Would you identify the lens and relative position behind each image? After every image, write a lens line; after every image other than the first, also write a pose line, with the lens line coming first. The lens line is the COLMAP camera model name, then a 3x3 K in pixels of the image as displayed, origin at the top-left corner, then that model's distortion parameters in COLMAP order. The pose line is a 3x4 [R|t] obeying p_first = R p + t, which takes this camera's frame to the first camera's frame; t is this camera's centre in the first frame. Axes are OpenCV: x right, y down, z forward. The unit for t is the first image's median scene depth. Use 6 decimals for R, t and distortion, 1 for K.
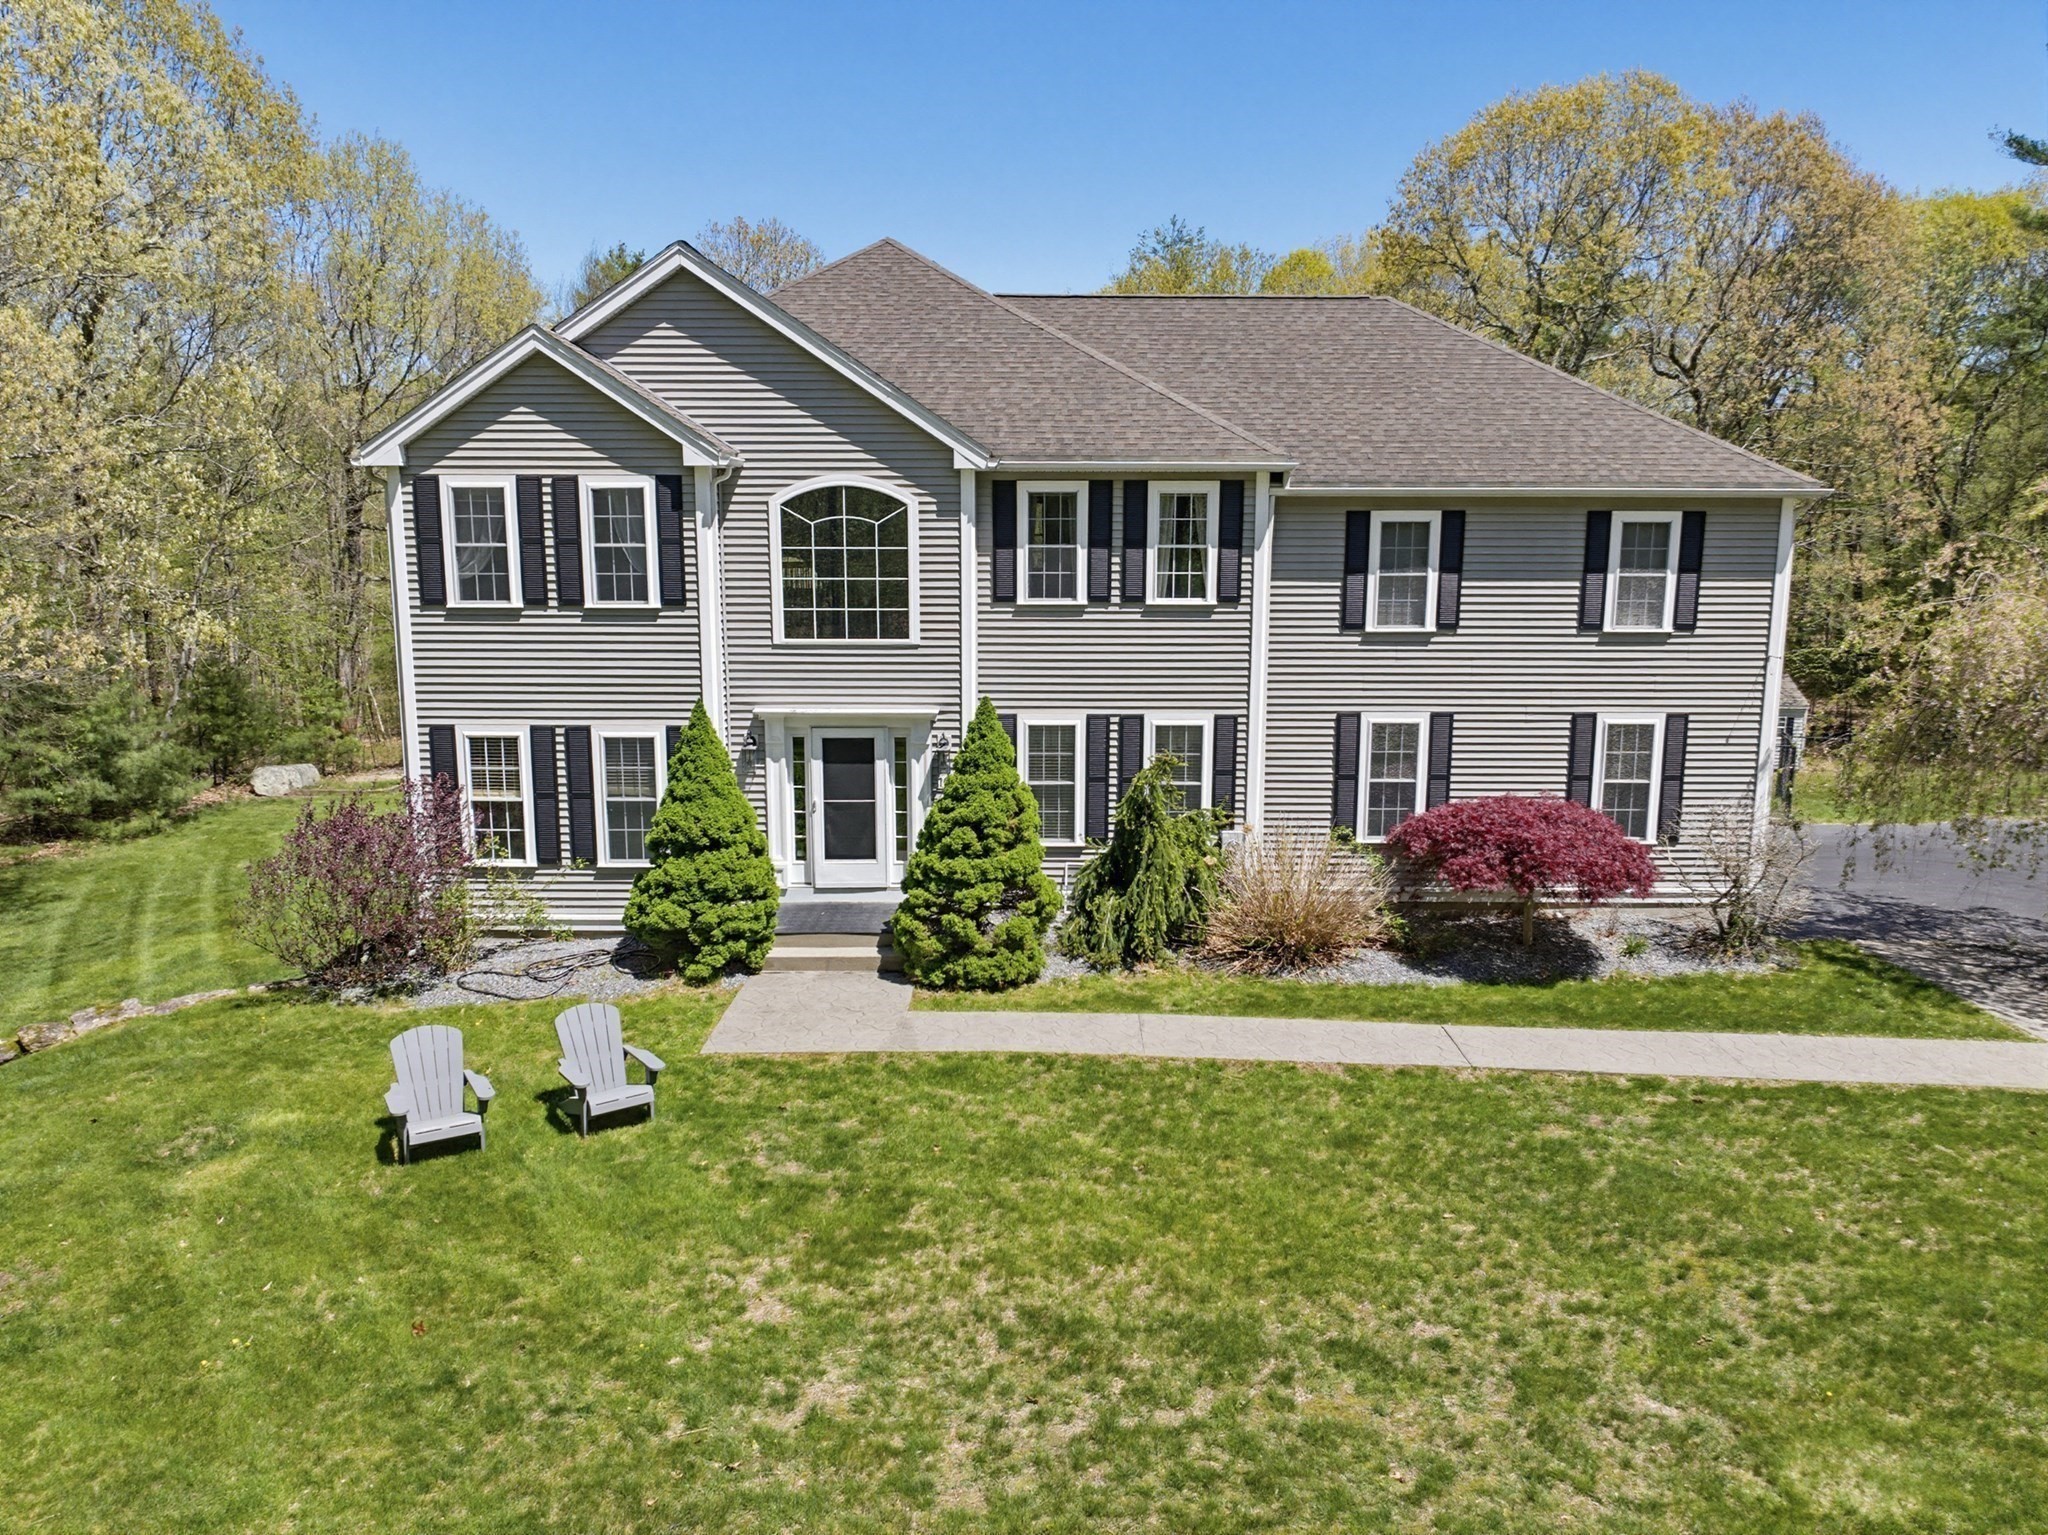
lens RADIAL K [[1377.6, 0, 1027.6], [0, 1377.6, 808.4], [0, 0, 1]] dist [-0.013312, 0.002095]
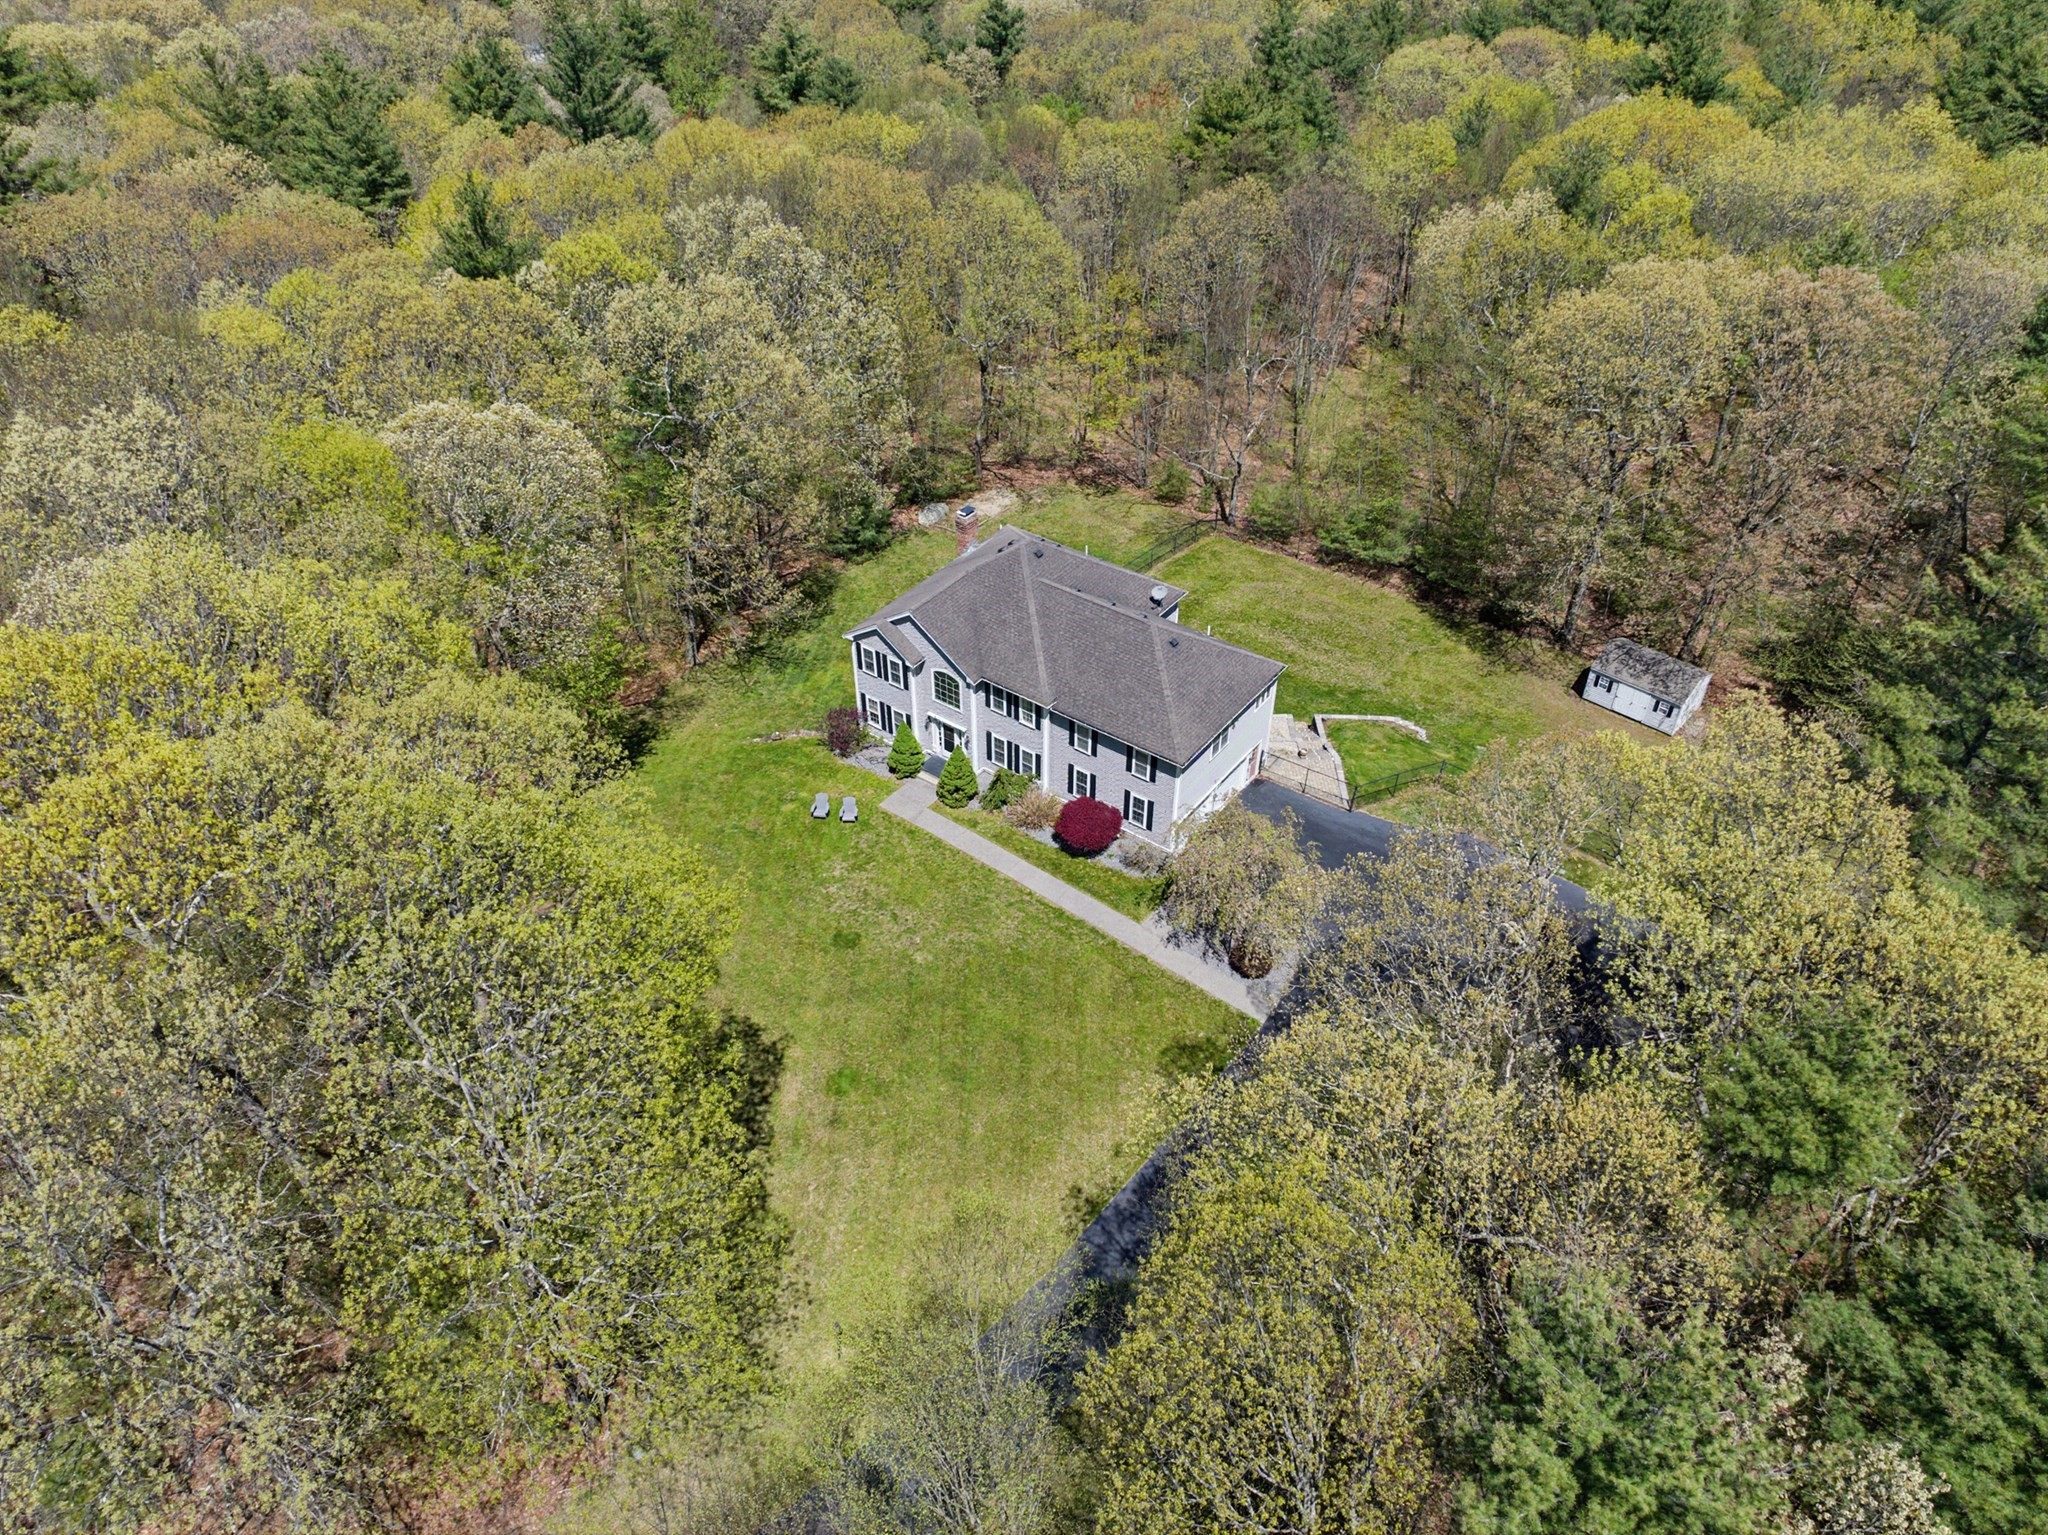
lens RADIAL K [[1377.6, 0, 1025.7], [0, 1377.6, 765.4], [0, 0, 1]] dist [-0.013312, 0.002095]
pose [[0.809438, 0.370981, -0.455174, 1.794500], [-0.092610, 0.846103, 0.524913, -1.956049], [0.579857, -0.382731, 0.719224, -1.629559]]
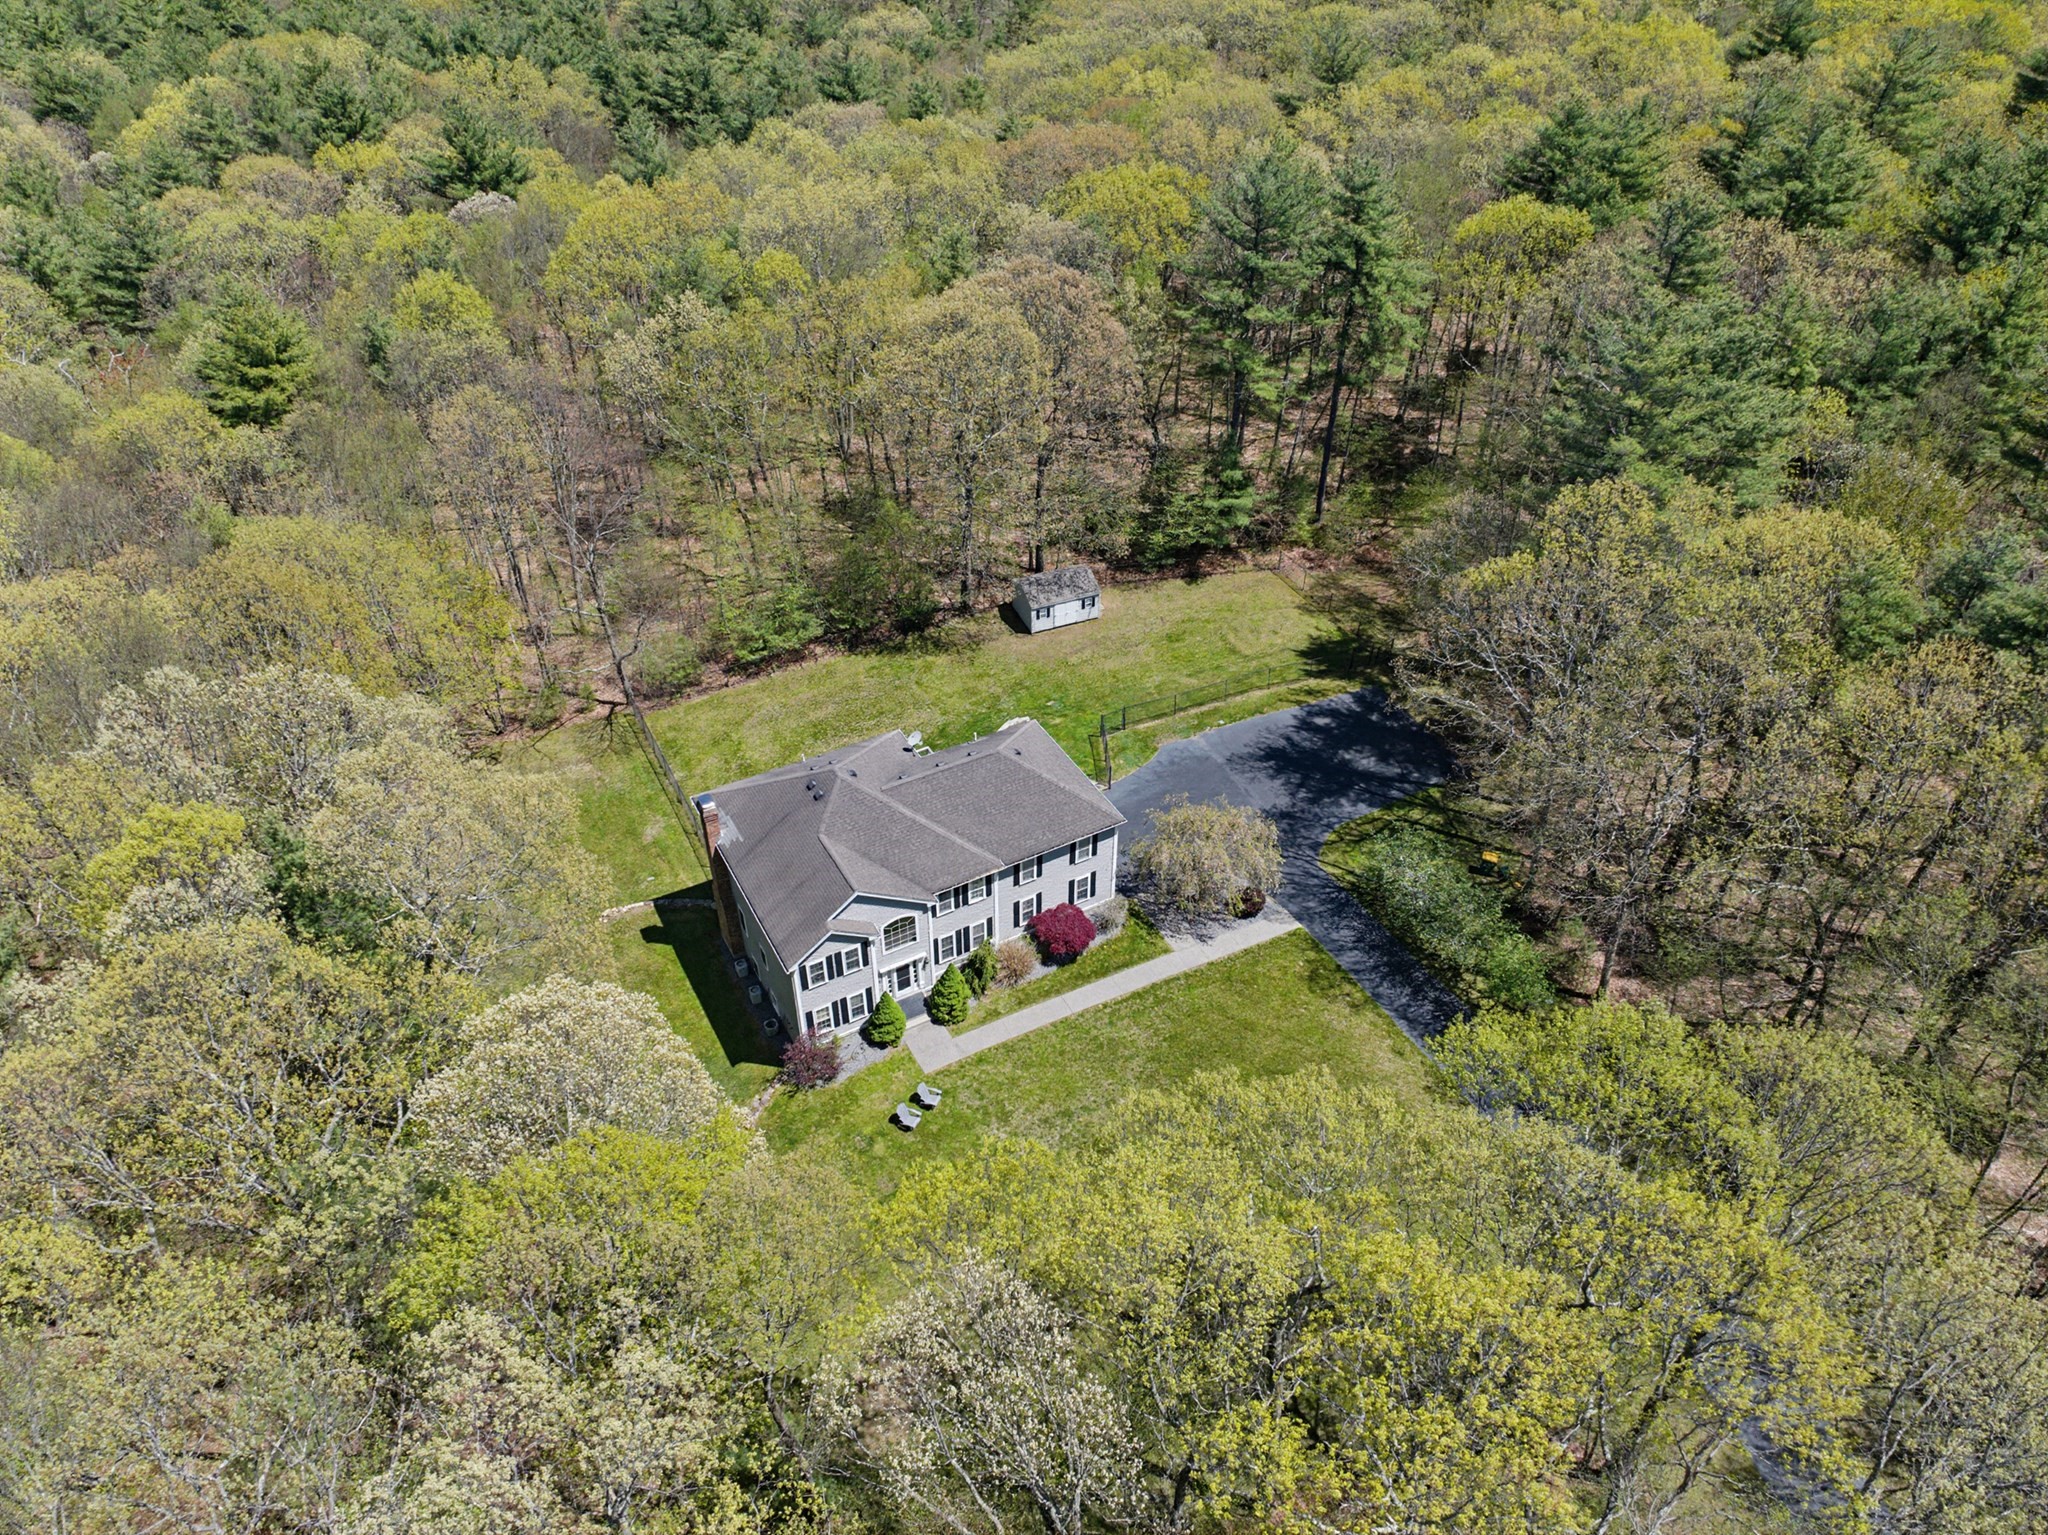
lens RADIAL K [[1377.6, 0, 1030.2], [0, 1377.6, 776.5], [0, 0, 1]] dist [-0.013312, 0.002095]
pose [[0.869018, -0.314349, 0.382090, -1.072651], [0.076768, 0.848552, 0.523513, -2.361390], [-0.488789, -0.425609, 0.761539, -1.732198]]
